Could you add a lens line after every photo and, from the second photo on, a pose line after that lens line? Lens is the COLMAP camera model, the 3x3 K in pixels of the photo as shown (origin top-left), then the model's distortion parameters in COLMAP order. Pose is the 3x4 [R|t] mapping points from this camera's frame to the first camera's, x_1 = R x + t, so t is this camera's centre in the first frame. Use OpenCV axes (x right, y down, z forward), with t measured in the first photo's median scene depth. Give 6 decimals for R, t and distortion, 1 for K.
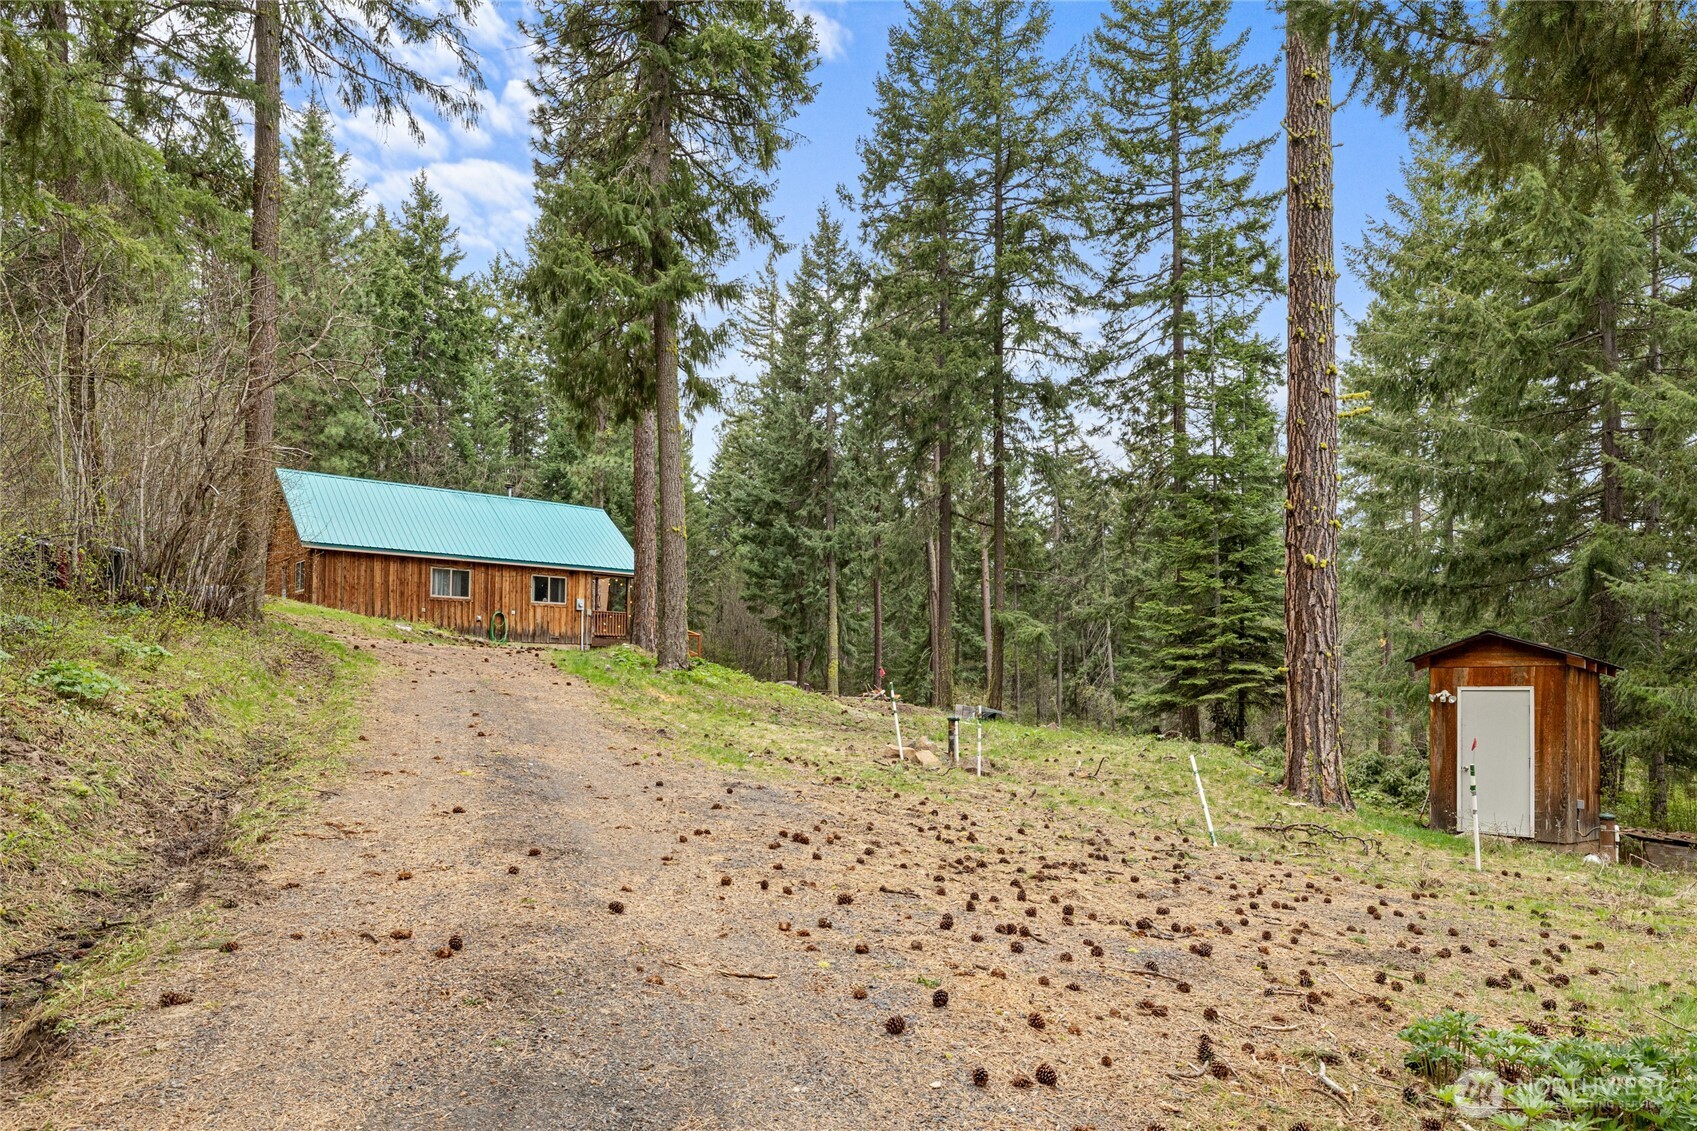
lens RADIAL K [[1638.2, 0, 849.1], [0, 1638.2, 564.7], [0, 0, 1]] dist [-0.005619, 0.000000]
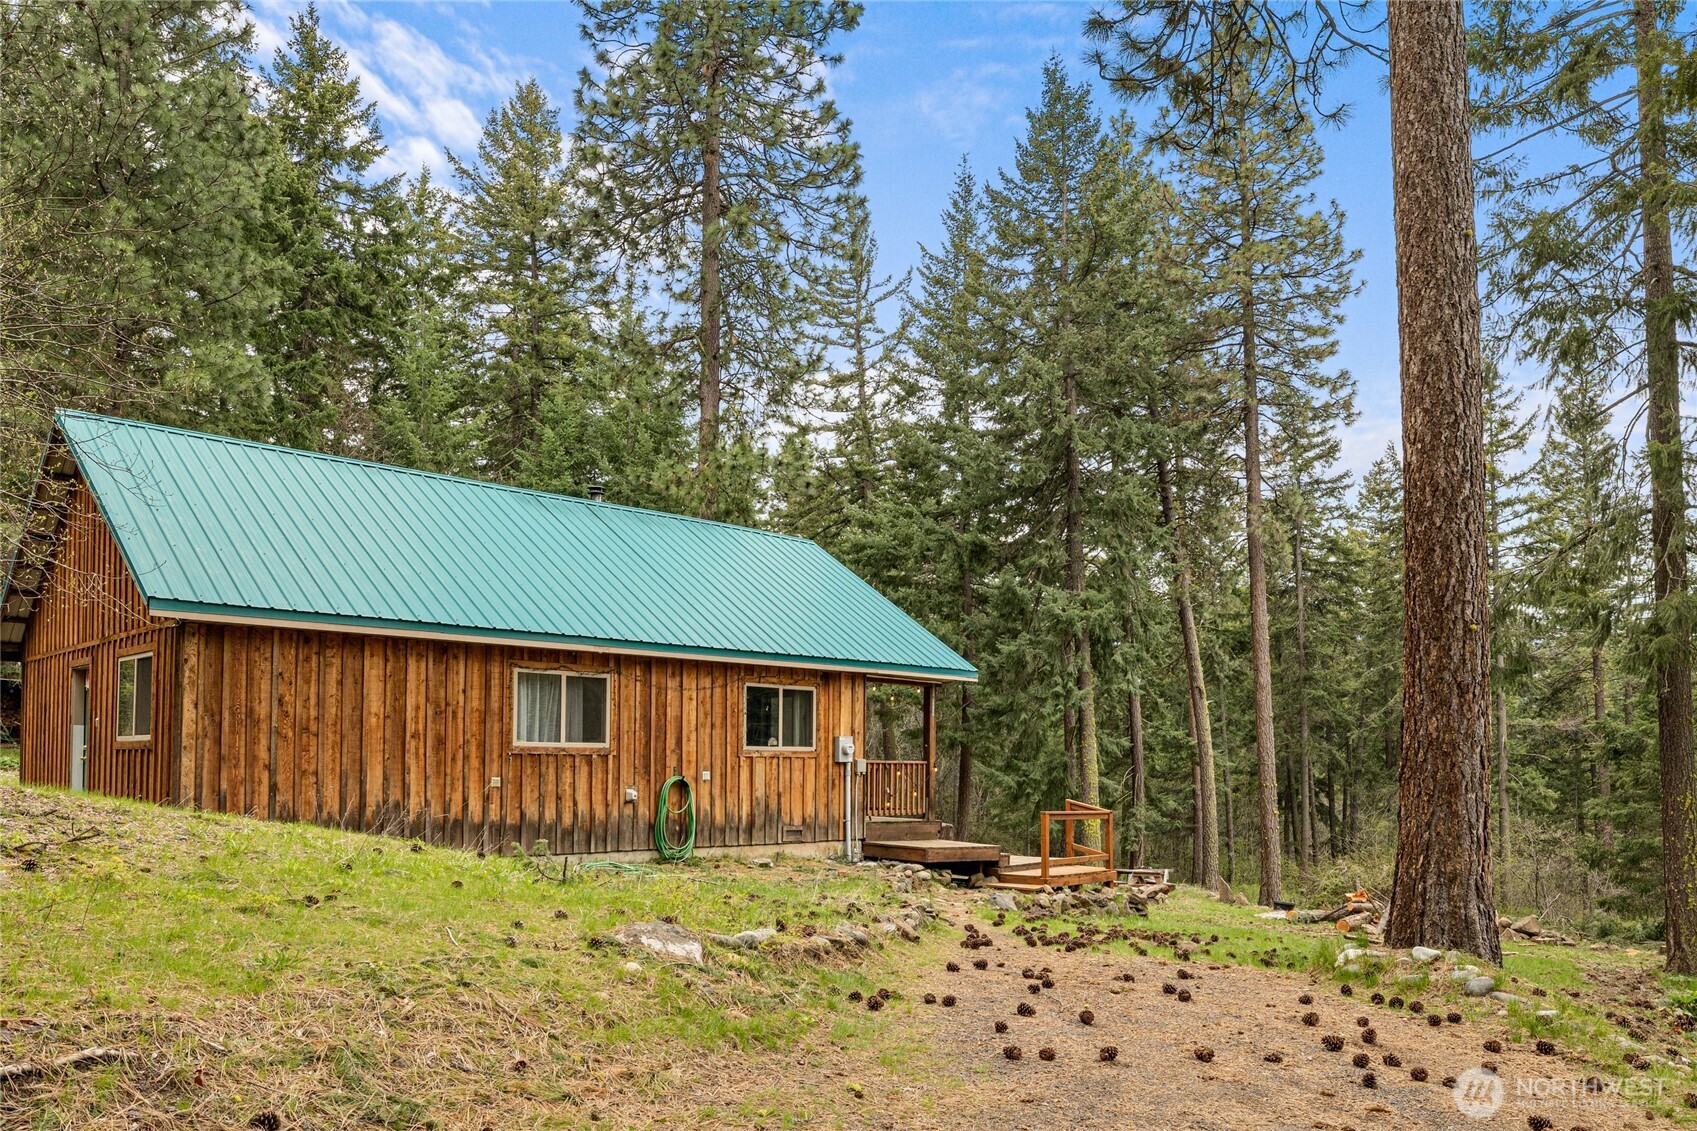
lens RADIAL K [[1187.3, 0, 832.5], [0, 1187.3, 634.8], [0, 0, 1]] dist [0.003679, -0.001079]
pose [[0.968324, 0.000834, 0.249696, -0.249169], [-0.002767, 0.999969, 0.007391, -0.008658], [-0.249682, -0.007848, 0.968296, 0.703905]]
